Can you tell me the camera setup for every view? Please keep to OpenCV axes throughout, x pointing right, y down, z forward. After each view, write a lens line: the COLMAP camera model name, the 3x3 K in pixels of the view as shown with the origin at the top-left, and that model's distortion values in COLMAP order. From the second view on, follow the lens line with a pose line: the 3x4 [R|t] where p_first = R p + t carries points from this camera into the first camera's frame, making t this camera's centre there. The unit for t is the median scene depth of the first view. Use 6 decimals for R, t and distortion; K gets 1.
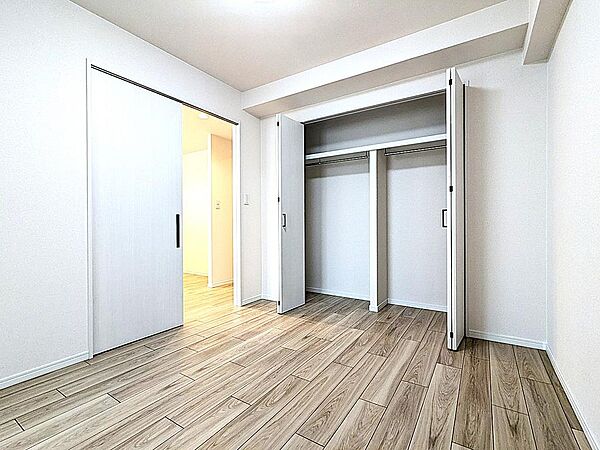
lens RADIAL K [[285.1, 0, 301.7], [0, 285.1, 222.4], [0, 0, 1]] dist [-0.001573, -0.000417]
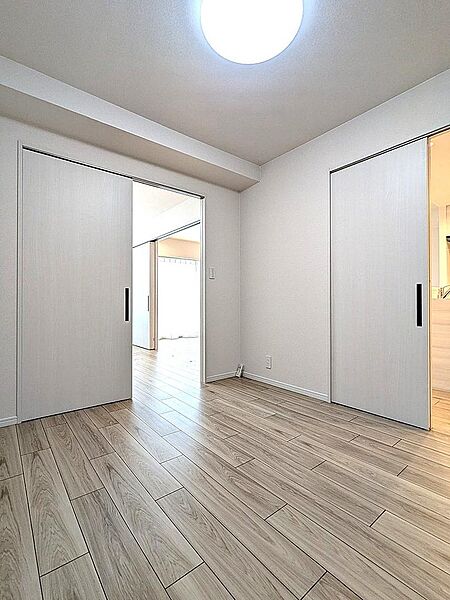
lens RADIAL K [[285.1, 0, 227.2], [0, 285.1, 302.3], [0, 0, 1]] dist [-0.001573, -0.000417]
pose [[-0.316202, 0.004511, -0.948681, 0.644820], [0.005242, 0.999982, 0.003008, 0.022060], [0.948677, -0.004022, -0.316220, 1.019117]]
